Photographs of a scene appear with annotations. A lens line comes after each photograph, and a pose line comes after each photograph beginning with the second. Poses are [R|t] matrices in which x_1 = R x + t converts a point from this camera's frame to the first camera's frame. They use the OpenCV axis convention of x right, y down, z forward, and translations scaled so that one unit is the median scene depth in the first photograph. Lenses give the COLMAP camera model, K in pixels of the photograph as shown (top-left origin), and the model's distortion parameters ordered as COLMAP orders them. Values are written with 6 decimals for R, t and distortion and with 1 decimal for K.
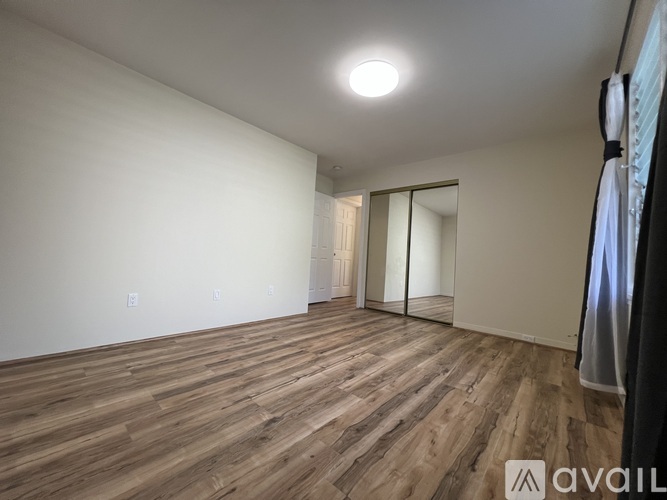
lens RADIAL K [[265.2, 0, 332.3], [0, 265.2, 249.6], [0, 0, 1]] dist [-0.000017, -0.000028]
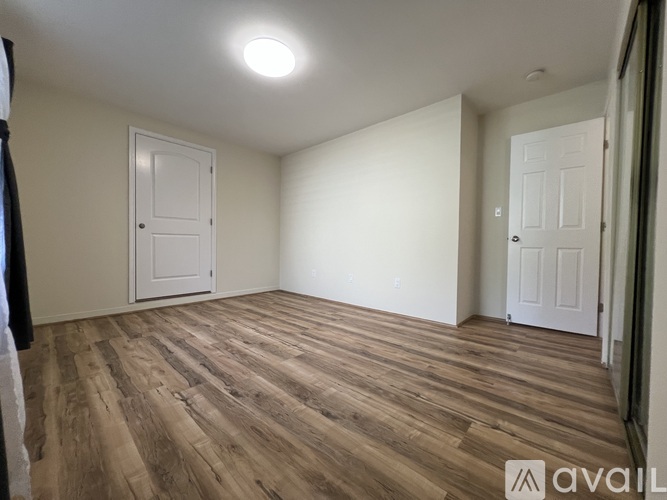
lens RADIAL K [[265.2, 0, 332.3], [0, 265.2, 249.6], [0, 0, 1]] dist [-0.000017, -0.000028]
pose [[-0.019025, -0.035807, -0.999178, 1.248750], [0.021054, 0.999123, -0.036206, 0.115540], [0.999597, -0.021726, -0.018255, 1.398493]]
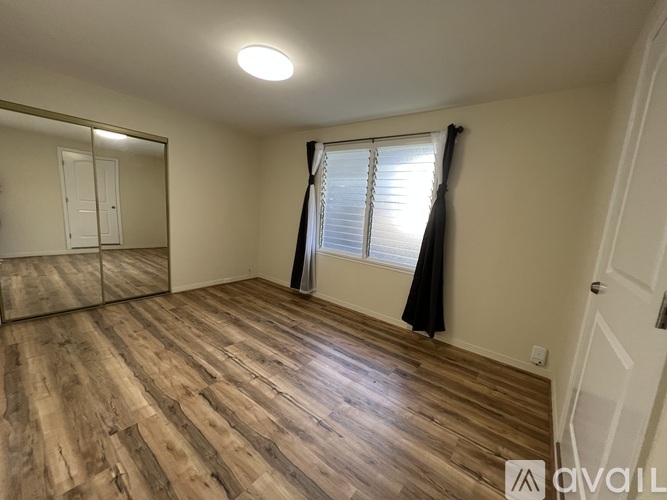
lens RADIAL K [[265.2, 0, 332.3], [0, 265.2, 249.6], [0, 0, 1]] dist [-0.000017, -0.000028]
pose [[-0.052870, -0.212954, 0.975631, -0.977363], [-0.110927, 0.972203, 0.206195, -0.273709], [-0.992421, -0.097323, -0.075023, 0.891765]]
